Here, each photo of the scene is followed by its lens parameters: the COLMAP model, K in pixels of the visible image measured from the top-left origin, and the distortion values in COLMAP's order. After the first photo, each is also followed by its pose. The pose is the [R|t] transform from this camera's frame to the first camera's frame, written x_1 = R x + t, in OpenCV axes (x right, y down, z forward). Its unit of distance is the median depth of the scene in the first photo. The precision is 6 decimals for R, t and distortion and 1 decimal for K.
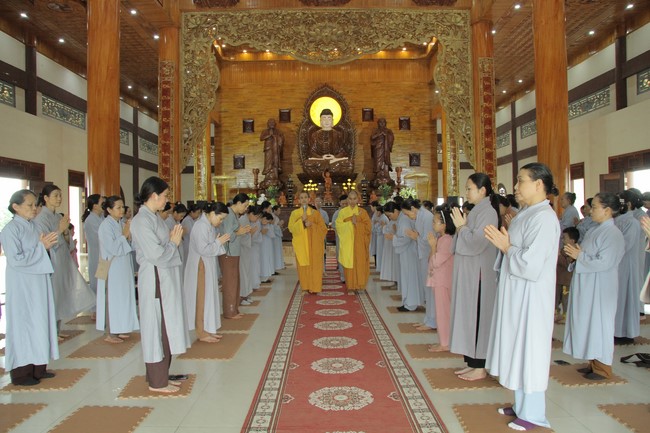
lens RADIAL K [[497.8, 0, 325.0], [0, 497.8, 216.5], [0, 0, 1]] dist [-0.096590, 0.002789]
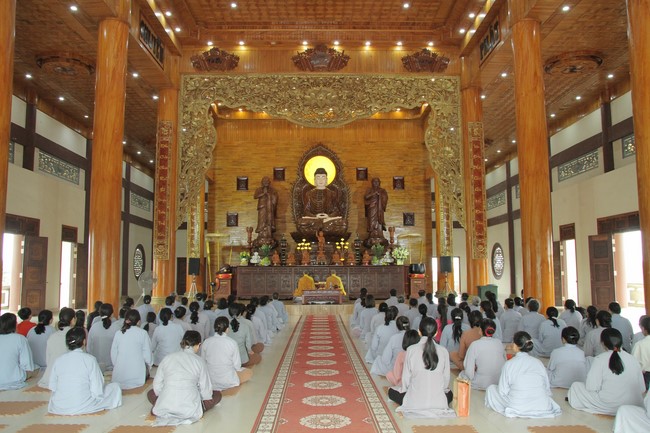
lens RADIAL K [[601.5, 0, 325.0], [0, 601.5, 216.5], [0, 0, 1]] dist [-0.088909, 0.014895]
pose [[0.999933, 0.010463, 0.004934, 0.007309], [-0.009941, 0.995322, -0.096100, -0.002143], [-0.005916, 0.096044, 0.995359, -0.225461]]
